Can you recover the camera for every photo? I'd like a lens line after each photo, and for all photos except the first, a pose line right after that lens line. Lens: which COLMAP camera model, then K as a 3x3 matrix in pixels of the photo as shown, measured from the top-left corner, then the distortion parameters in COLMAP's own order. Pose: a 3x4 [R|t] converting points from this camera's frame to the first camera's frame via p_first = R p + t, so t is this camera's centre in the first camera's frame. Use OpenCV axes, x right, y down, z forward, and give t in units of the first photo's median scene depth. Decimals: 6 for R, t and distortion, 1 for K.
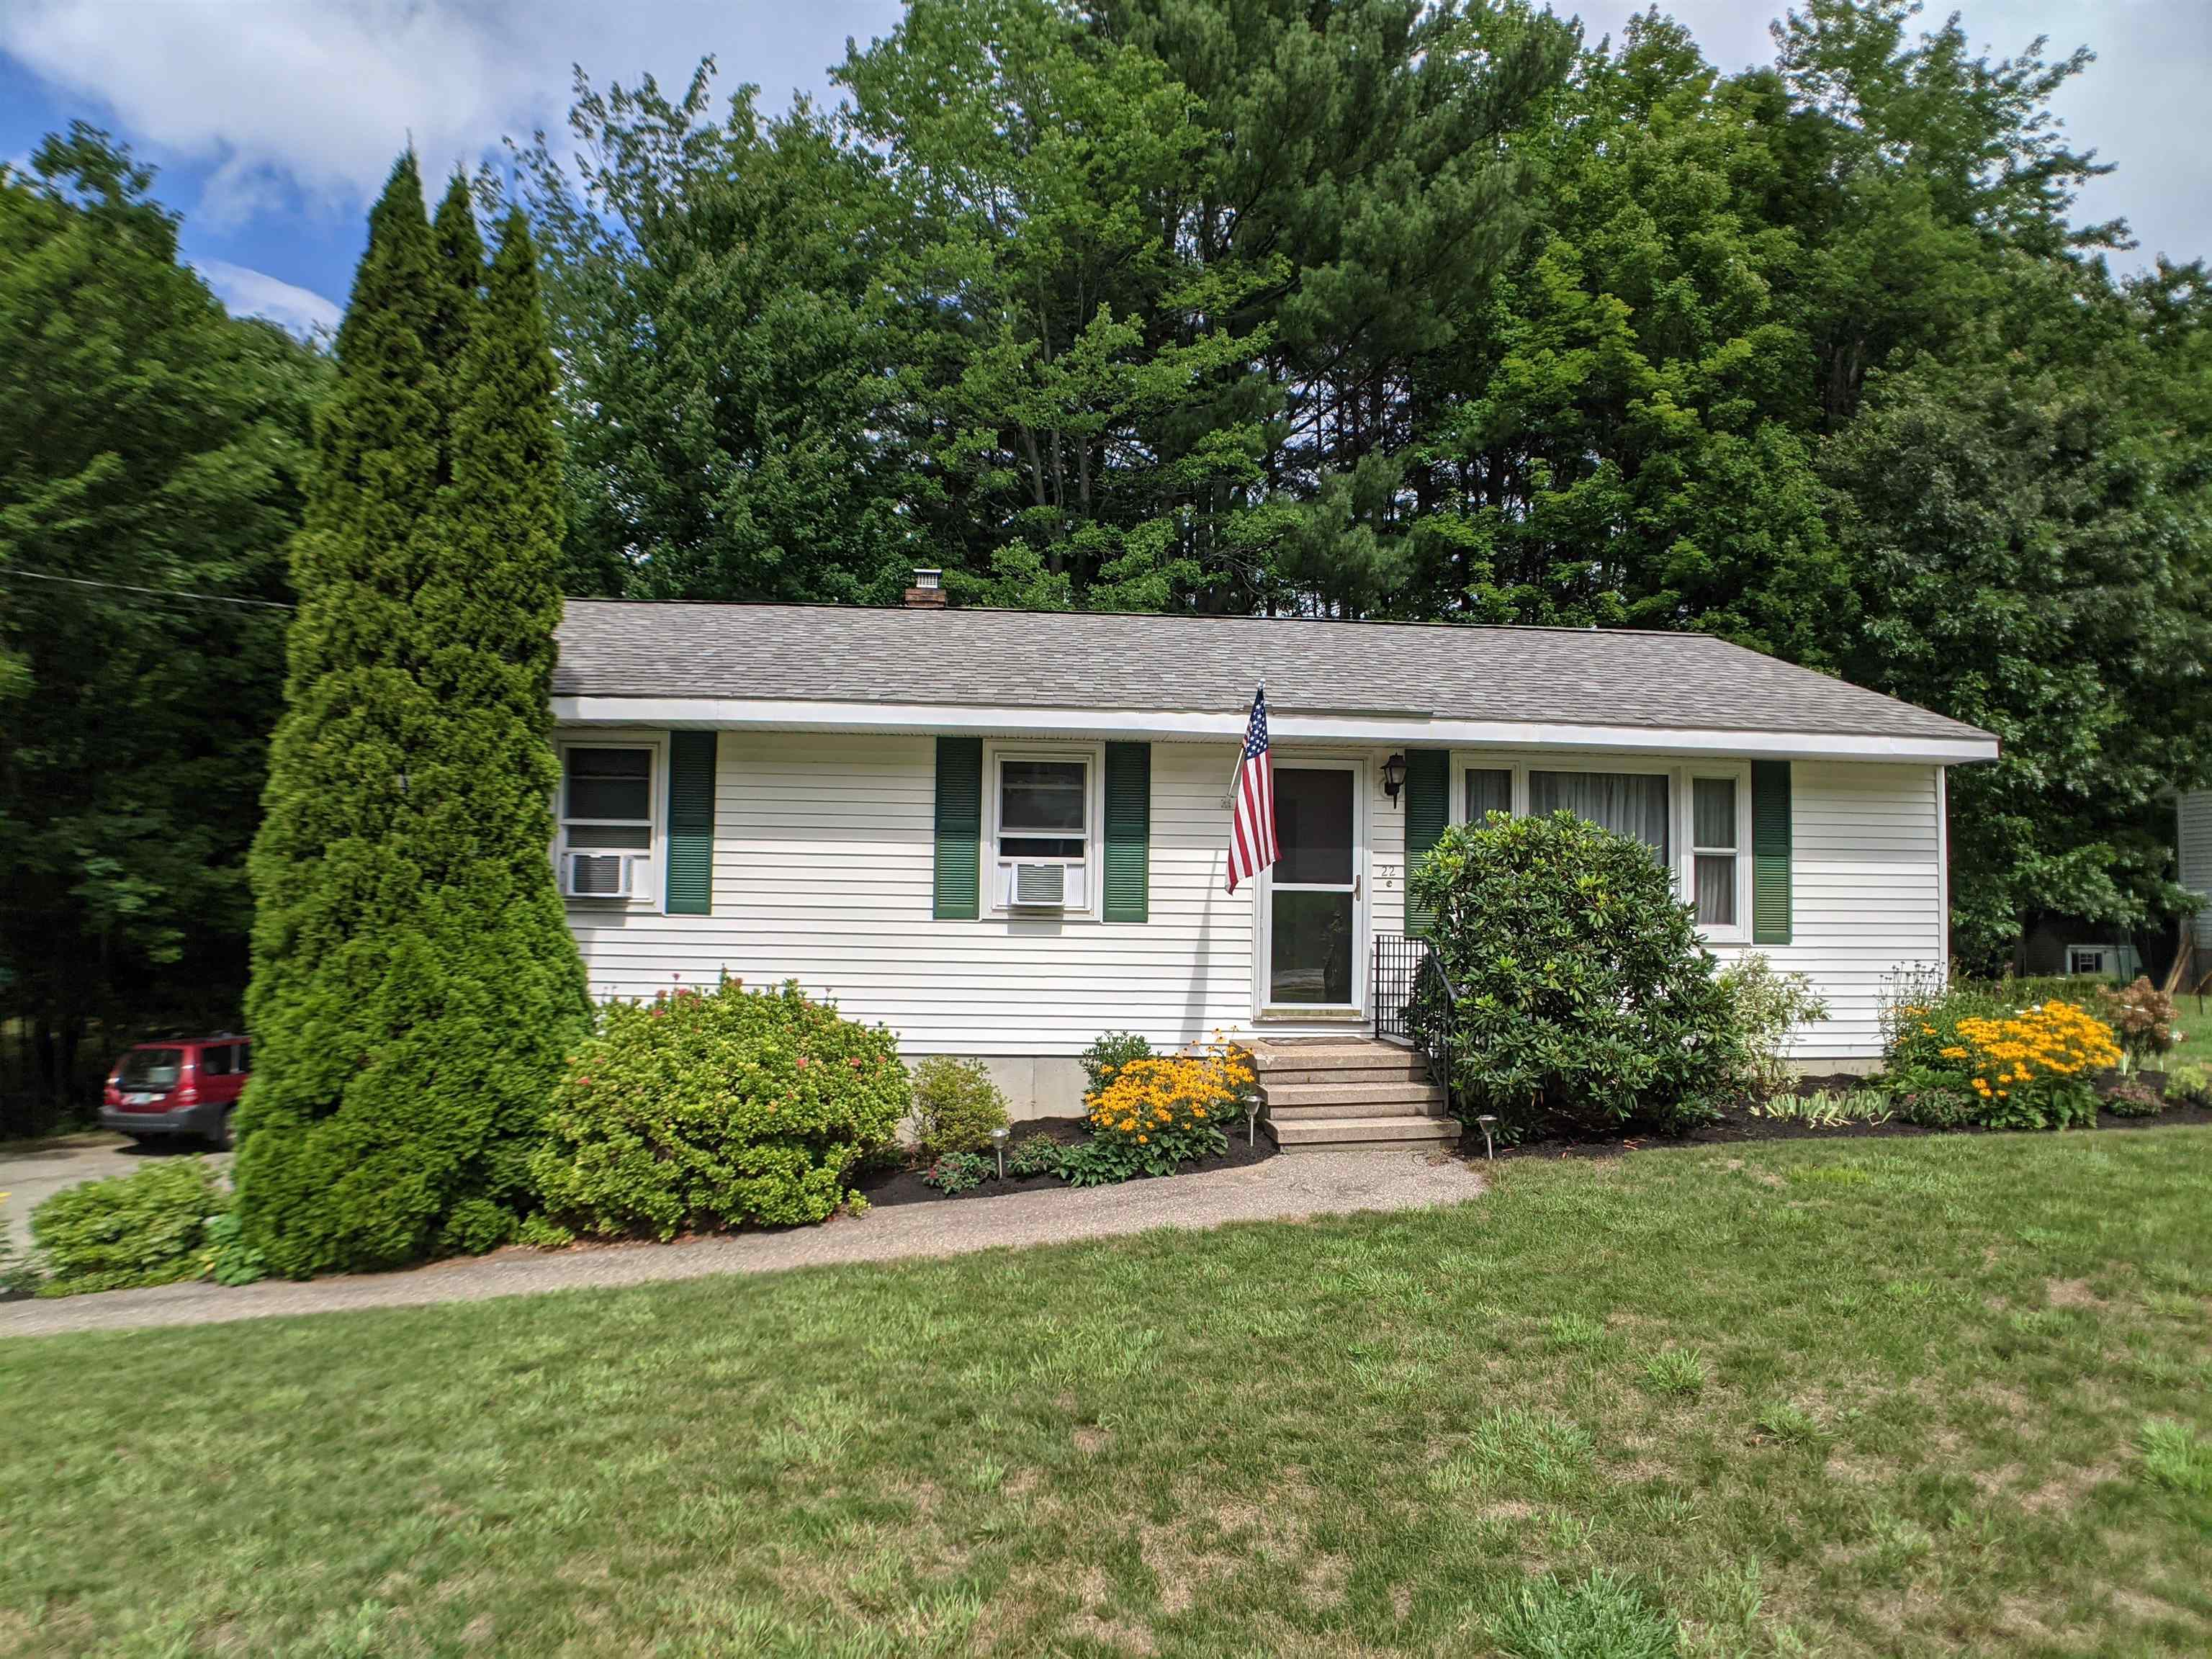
lens RADIAL K [[1222.3, 0, 1094.1], [0, 1222.3, 851.7], [0, 0, 1]] dist [-0.038330, -0.030067]
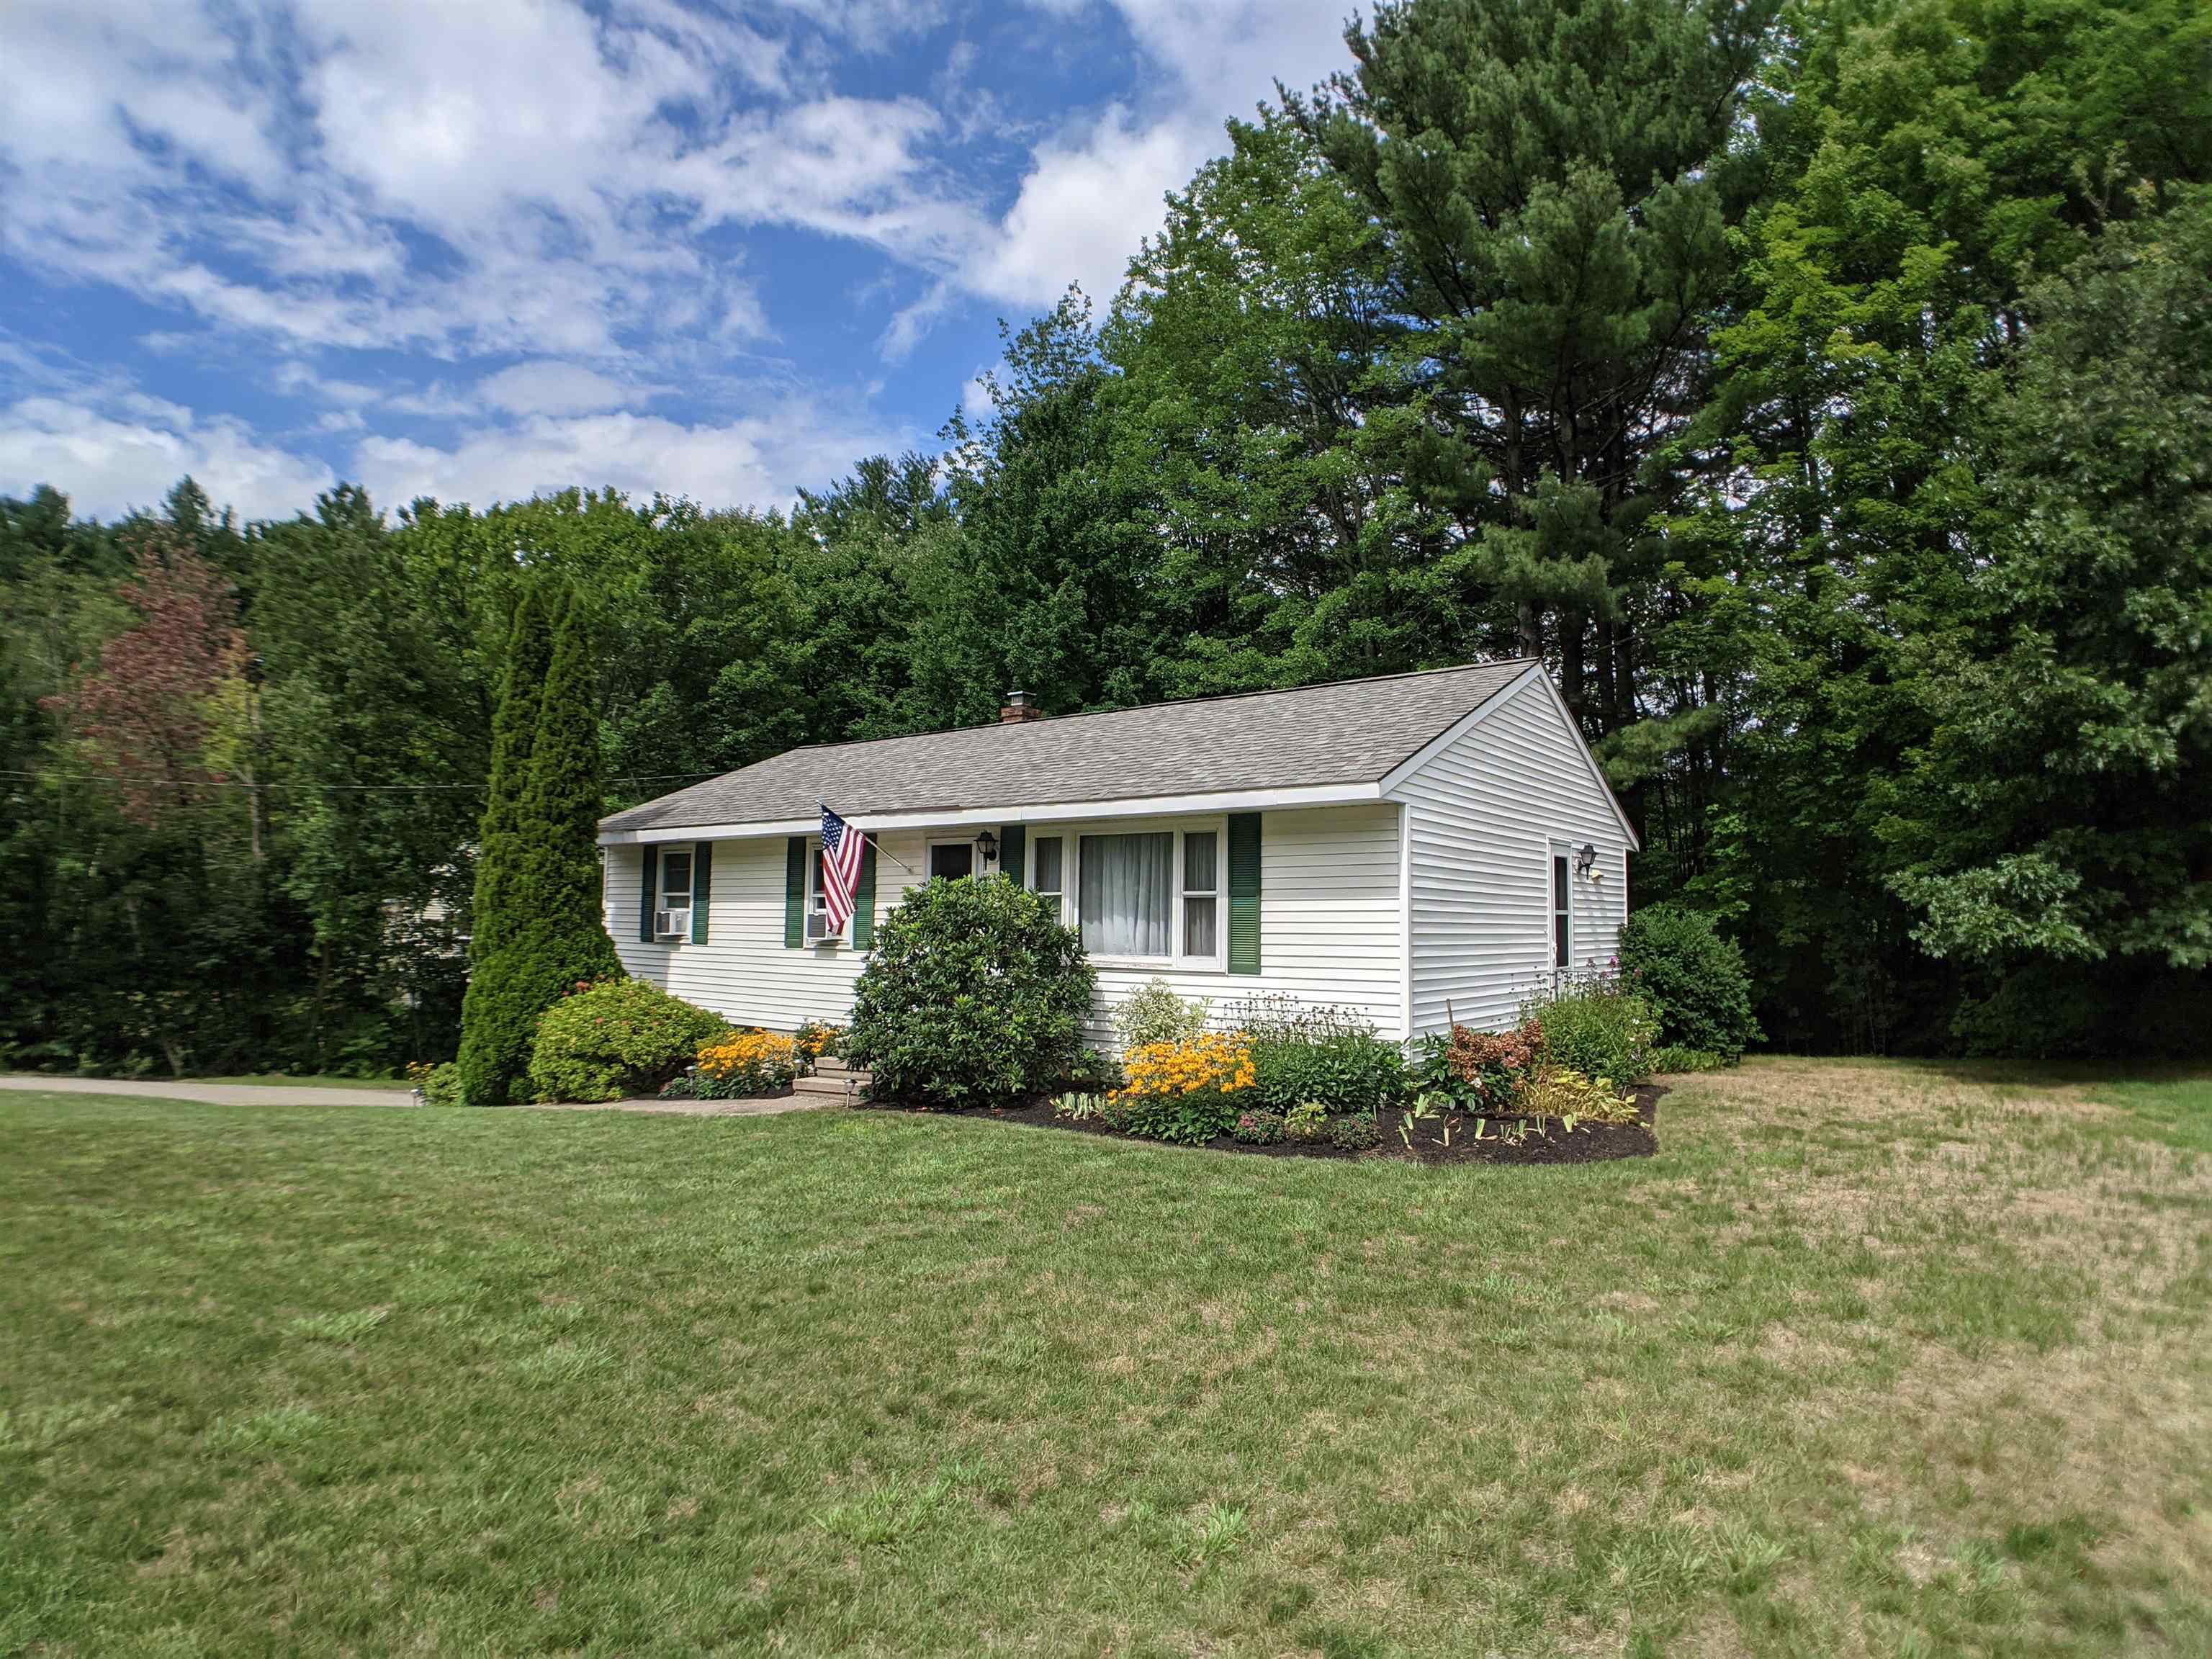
lens RADIAL K [[1222.3, 0, 1094.1], [0, 1222.3, 851.7], [0, 0, 1]] dist [-0.038330, -0.030067]
pose [[0.754104, -0.047276, -0.655051, 1.253054], [0.035423, 0.998882, -0.031311, -0.008200], [0.655799, 0.000408, 0.754935, 0.021250]]
